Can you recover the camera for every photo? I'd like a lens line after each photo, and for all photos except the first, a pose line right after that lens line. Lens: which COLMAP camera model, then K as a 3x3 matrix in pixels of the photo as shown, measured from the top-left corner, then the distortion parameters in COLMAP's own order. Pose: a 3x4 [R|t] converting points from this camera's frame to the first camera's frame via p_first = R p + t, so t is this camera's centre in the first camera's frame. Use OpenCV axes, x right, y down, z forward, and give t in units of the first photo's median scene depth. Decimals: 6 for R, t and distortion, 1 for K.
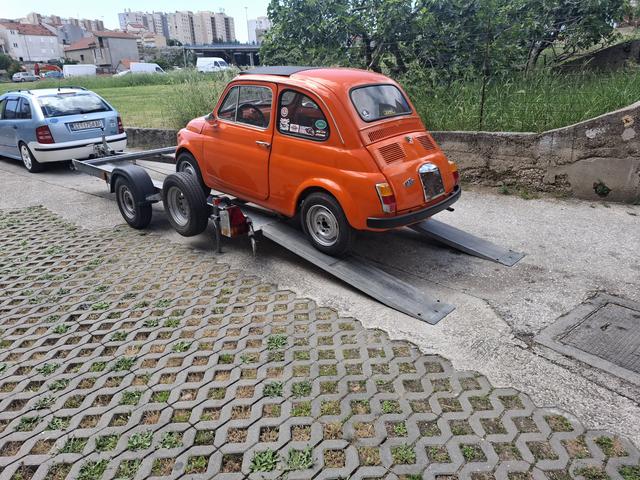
lens RADIAL K [[433.1, 0, 317.7], [0, 433.1, 238.0], [0, 0, 1]] dist [0.075702, -0.070838]
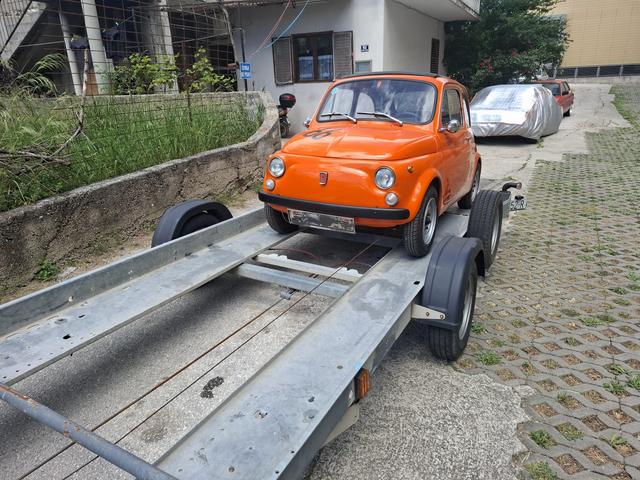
lens RADIAL K [[433.1, 0, 317.7], [0, 433.1, 238.0], [0, 0, 1]] dist [0.075702, -0.070838]
pose [[-0.255389, -0.269567, 0.928499, -1.256164], [0.370910, 0.859549, 0.351570, -0.590035], [-0.892862, 0.434177, -0.119534, 1.756082]]
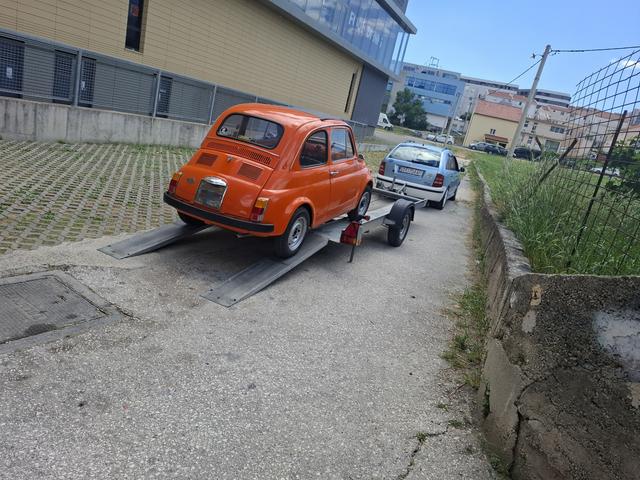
lens RADIAL K [[433.1, 0, 317.7], [0, 433.1, 238.0], [0, 0, 1]] dist [0.075702, -0.070838]
pose [[0.298091, 0.357949, -0.884881, 1.467645], [-0.533227, 0.831340, 0.156662, -0.372745], [0.791714, 0.425143, 0.438683, 0.781809]]
